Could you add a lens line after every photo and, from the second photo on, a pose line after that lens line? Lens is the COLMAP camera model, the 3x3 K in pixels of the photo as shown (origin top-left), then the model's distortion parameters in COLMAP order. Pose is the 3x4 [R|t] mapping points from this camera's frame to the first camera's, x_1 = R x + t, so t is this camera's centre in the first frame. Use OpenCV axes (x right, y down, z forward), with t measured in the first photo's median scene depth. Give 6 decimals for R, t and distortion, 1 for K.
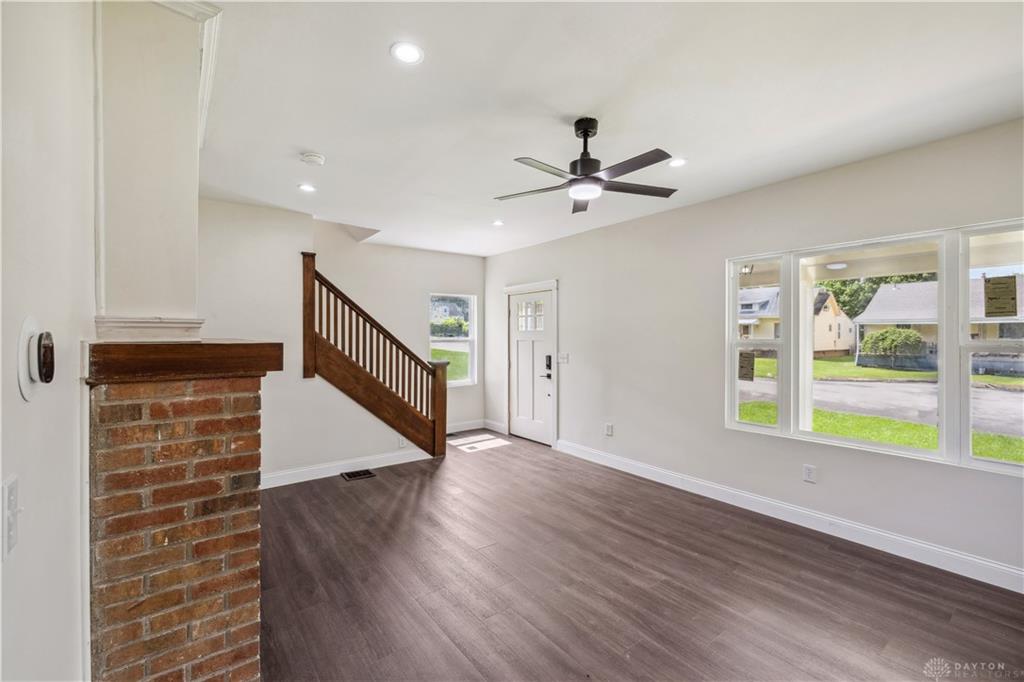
lens RADIAL K [[430.7, 0, 512.0], [0, 430.7, 341.0], [0, 0, 1]] dist [-0.004904, -0.000267]
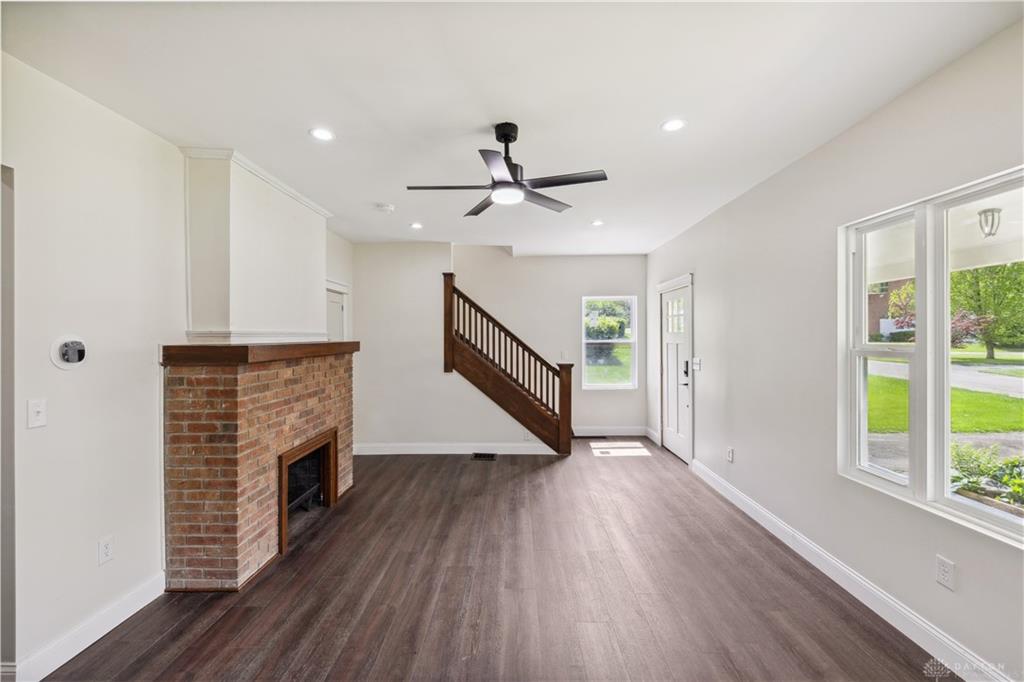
lens RADIAL K [[430.7, 0, 512.0], [0, 430.7, 341.0], [0, 0, 1]] dist [-0.004904, -0.000267]
pose [[0.786714, 0.004360, -0.617302, 0.746842], [-0.005305, 0.999986, 0.000301, -0.011599], [0.617295, 0.003038, 0.786726, 0.205782]]
